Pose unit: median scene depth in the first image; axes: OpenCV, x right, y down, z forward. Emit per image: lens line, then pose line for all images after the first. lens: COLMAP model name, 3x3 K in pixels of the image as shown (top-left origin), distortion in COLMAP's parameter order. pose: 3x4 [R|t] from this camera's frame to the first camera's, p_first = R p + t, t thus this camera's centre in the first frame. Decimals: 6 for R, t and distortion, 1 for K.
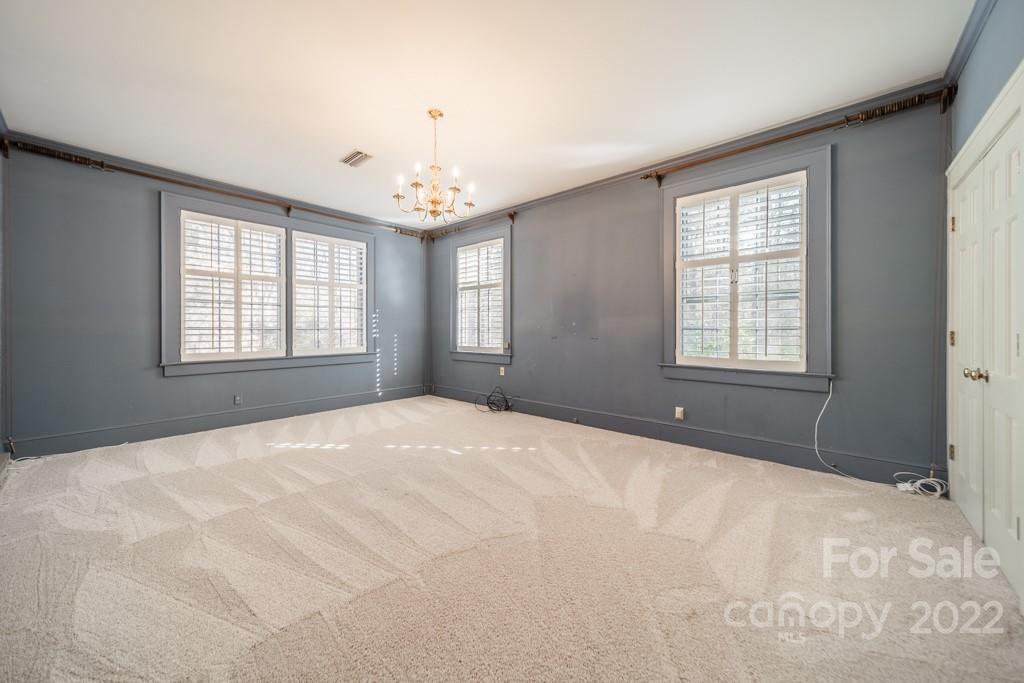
lens RADIAL K [[362.3, 0, 512.0], [0, 362.3, 331.7], [0, 0, 1]] dist [-0.015241, 0.002939]
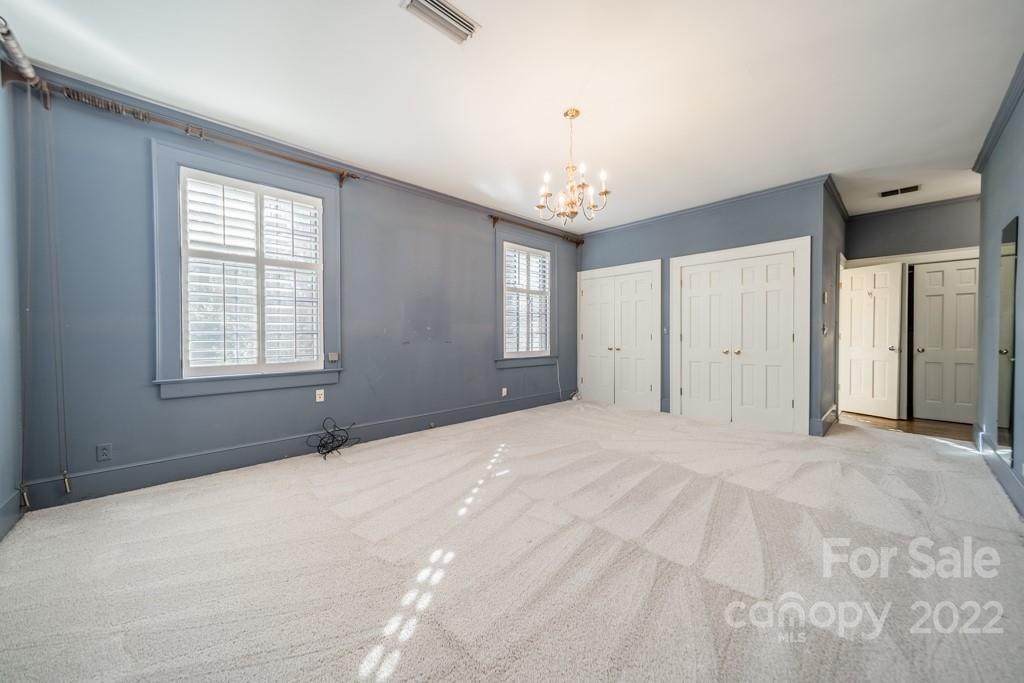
lens RADIAL K [[362.3, 0, 512.3], [0, 362.3, 343.0], [0, 0, 1]] dist [-0.015241, 0.002939]
pose [[0.095341, -0.026440, 0.995094, -0.679151], [0.005930, 0.999645, 0.025992, -0.004787], [-0.995427, 0.003423, 0.095464, 0.587995]]
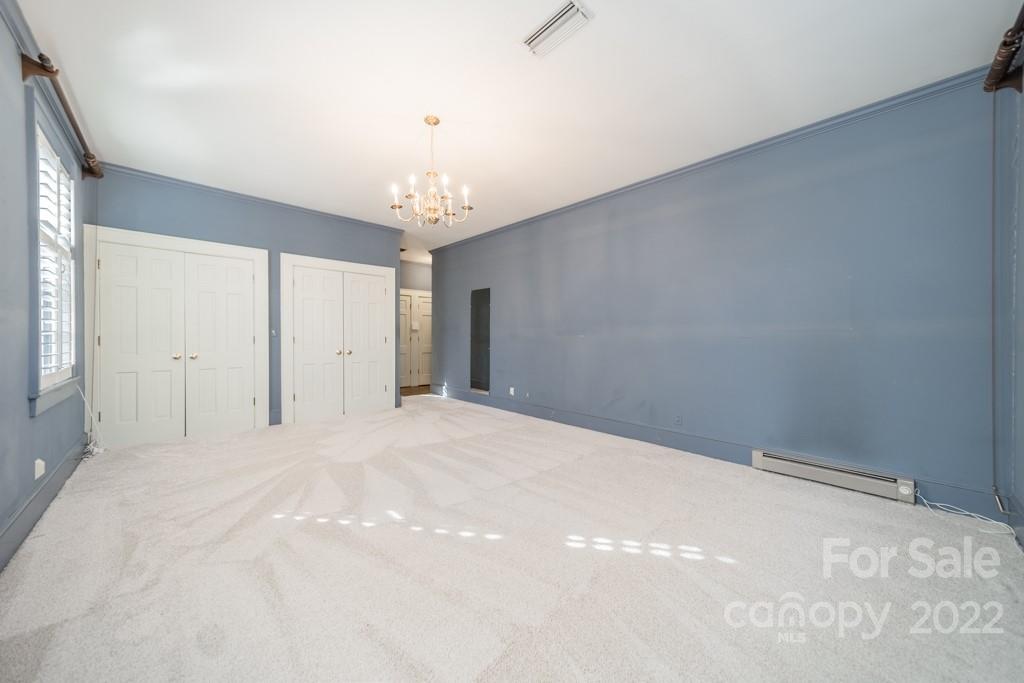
lens RADIAL K [[362.3, 0, 509.5], [0, 362.3, 337.1], [0, 0, 1]] dist [-0.015241, 0.002939]
pose [[-0.996610, -0.003021, 0.082213, -0.286389], [-0.002638, 0.999985, 0.004762, -0.005229], [-0.082226, 0.004529, -0.996603, 1.095488]]
